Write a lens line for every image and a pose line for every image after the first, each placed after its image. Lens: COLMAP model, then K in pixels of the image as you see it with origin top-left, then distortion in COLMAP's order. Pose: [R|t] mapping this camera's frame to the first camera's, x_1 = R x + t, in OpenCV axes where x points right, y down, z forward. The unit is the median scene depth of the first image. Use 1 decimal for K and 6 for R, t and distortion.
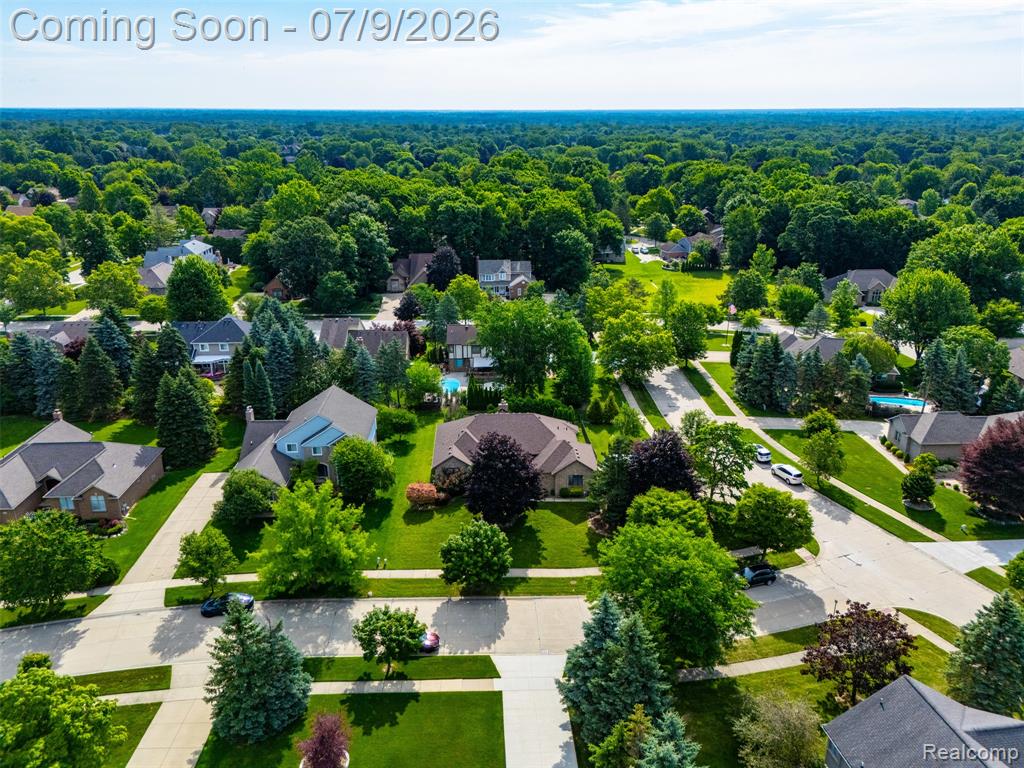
lens RADIAL K [[751.9, 0, 513.2], [0, 751.9, 385.9], [0, 0, 1]] dist [0.066623, -0.062609]
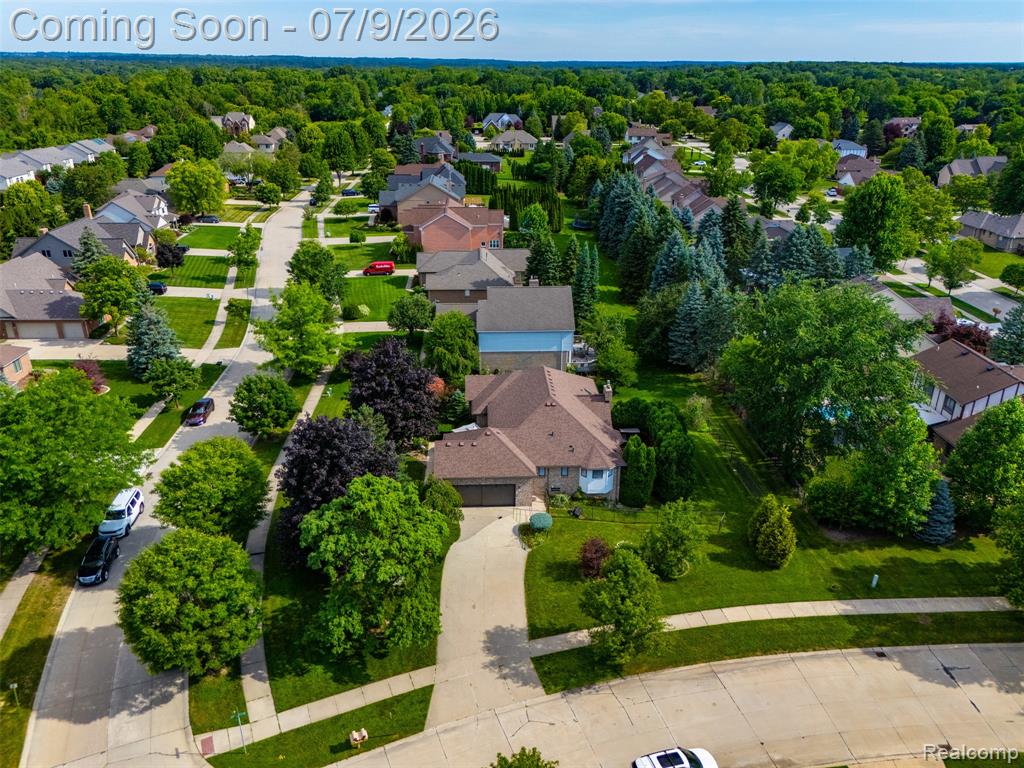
lens RADIAL K [[751.9, 0, 513.2], [0, 751.9, 385.9], [0, 0, 1]] dist [0.066623, -0.062609]
pose [[0.002324, 0.393701, -0.919236, 0.498301], [-0.348176, 0.862039, 0.368324, -0.161595], [0.937426, 0.319200, 0.139080, 0.675276]]
